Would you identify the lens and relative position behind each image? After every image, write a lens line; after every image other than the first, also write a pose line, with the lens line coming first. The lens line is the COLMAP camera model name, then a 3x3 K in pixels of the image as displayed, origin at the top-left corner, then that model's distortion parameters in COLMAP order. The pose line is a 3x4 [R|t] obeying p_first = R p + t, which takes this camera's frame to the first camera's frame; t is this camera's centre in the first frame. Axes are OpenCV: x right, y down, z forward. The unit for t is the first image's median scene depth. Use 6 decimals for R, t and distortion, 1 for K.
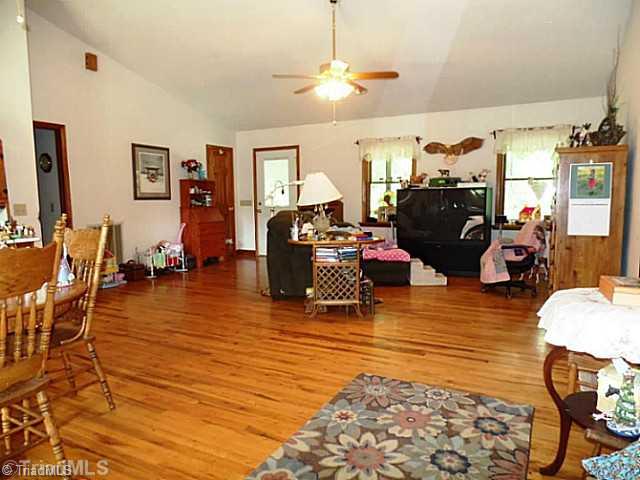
lens RADIAL K [[437.0, 0, 320.0], [0, 437.0, 240.0], [0, 0, 1]] dist [-0.004652, -0.006639]
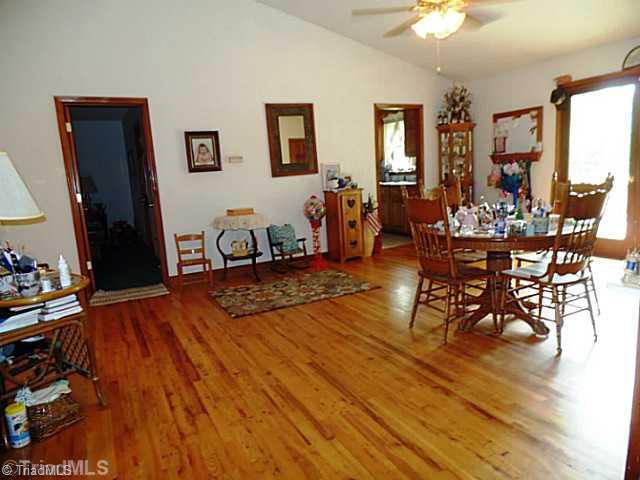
lens RADIAL K [[437.0, 0, 320.0], [0, 437.0, 240.0], [0, 0, 1]] dist [-0.004652, -0.006639]
pose [[-0.820404, -0.026777, 0.571157, -0.882401], [0.130307, 0.963862, 0.232359, -0.194961], [-0.556738, 0.265054, -0.787267, 1.881290]]
